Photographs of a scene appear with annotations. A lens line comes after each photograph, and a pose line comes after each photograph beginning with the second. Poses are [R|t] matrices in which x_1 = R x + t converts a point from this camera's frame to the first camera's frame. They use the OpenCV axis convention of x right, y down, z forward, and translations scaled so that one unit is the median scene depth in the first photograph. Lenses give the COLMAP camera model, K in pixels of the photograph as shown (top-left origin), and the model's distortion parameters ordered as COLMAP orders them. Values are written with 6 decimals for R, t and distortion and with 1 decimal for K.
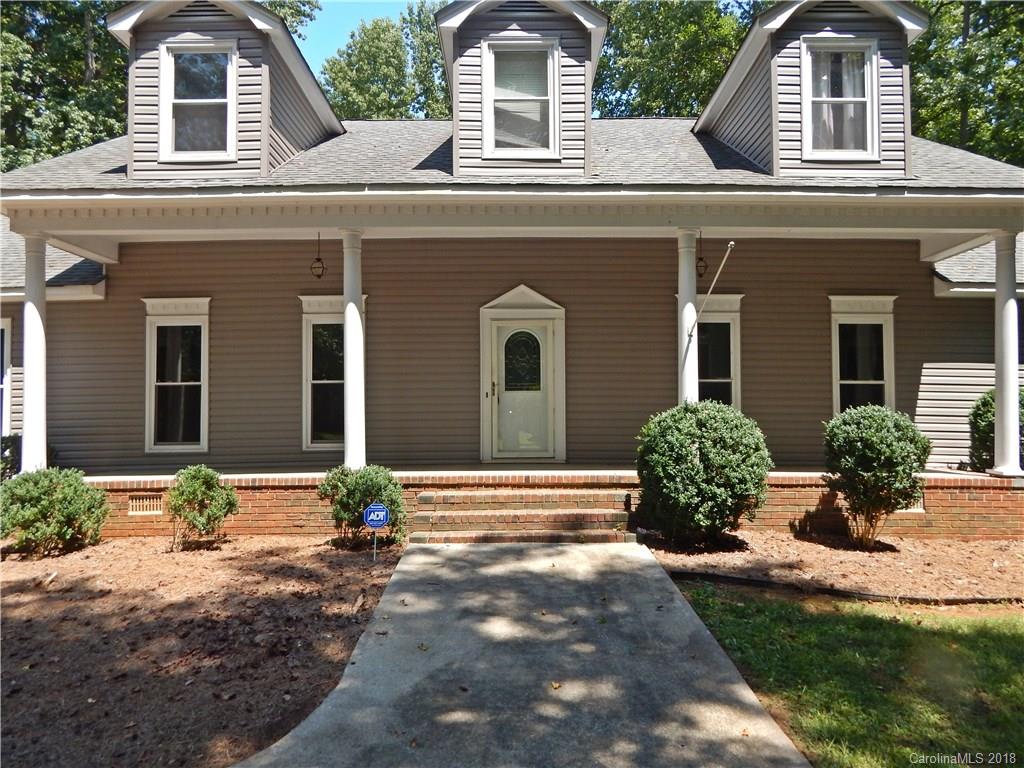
lens RADIAL K [[721.5, 0, 504.4], [0, 721.5, 388.3], [0, 0, 1]] dist [-0.014518, 0.001322]
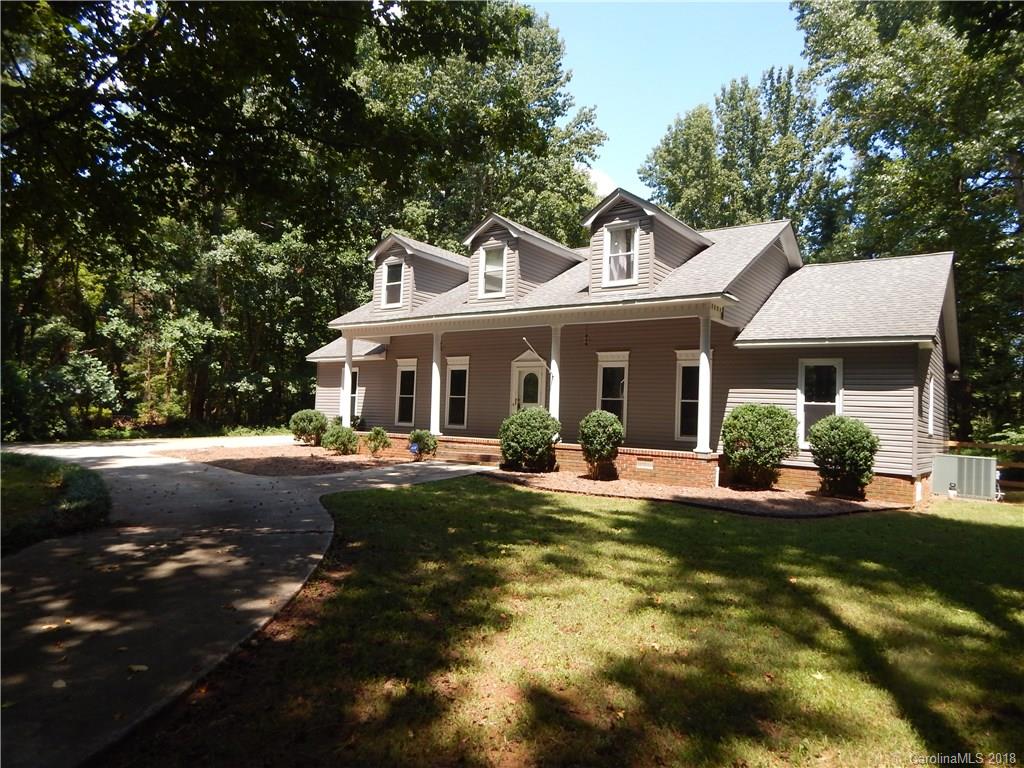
lens RADIAL K [[683.7, 0, 510.3], [0, 683.7, 384.1], [0, 0, 1]] dist [-0.002197, -0.001153]
pose [[0.796411, 0.001625, -0.604754, 1.335673], [-0.015307, 0.999730, -0.017472, -0.014889], [0.604562, 0.023172, 0.796221, -0.639862]]
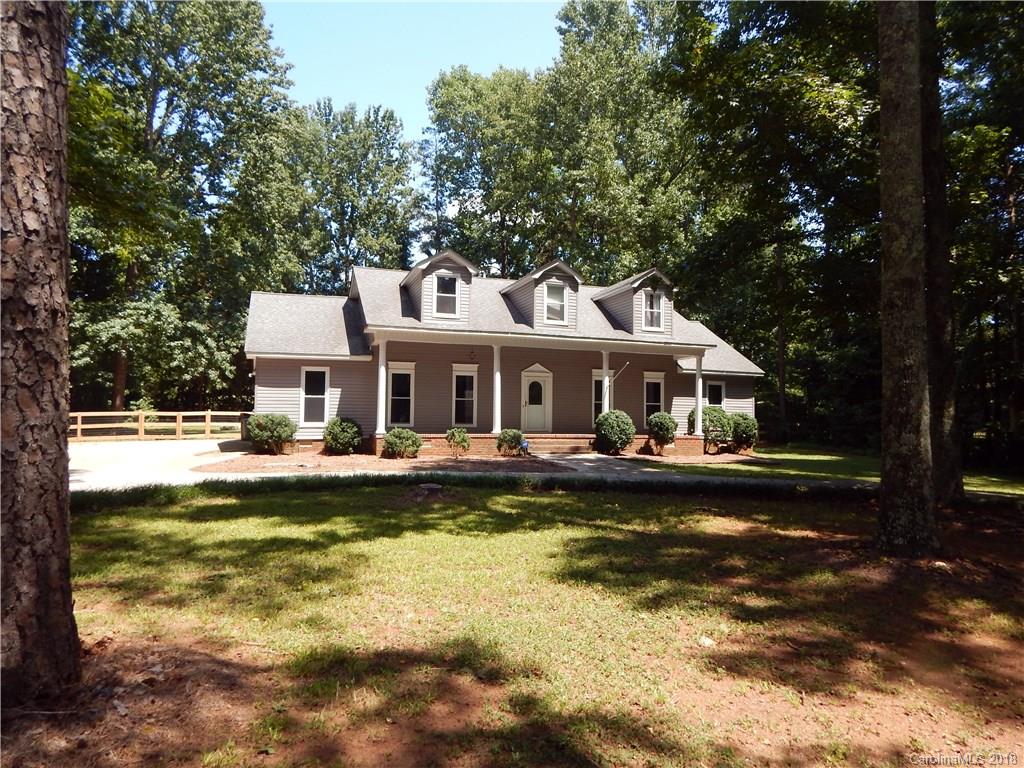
lens RADIAL K [[683.7, 0, 518.2], [0, 683.7, 385.7], [0, 0, 1]] dist [-0.002197, -0.001153]
pose [[0.940544, 0.028339, 0.338487, -1.029053], [-0.019774, 0.999392, -0.028727, 0.009233], [-0.339095, 0.020326, 0.940532, -1.505912]]
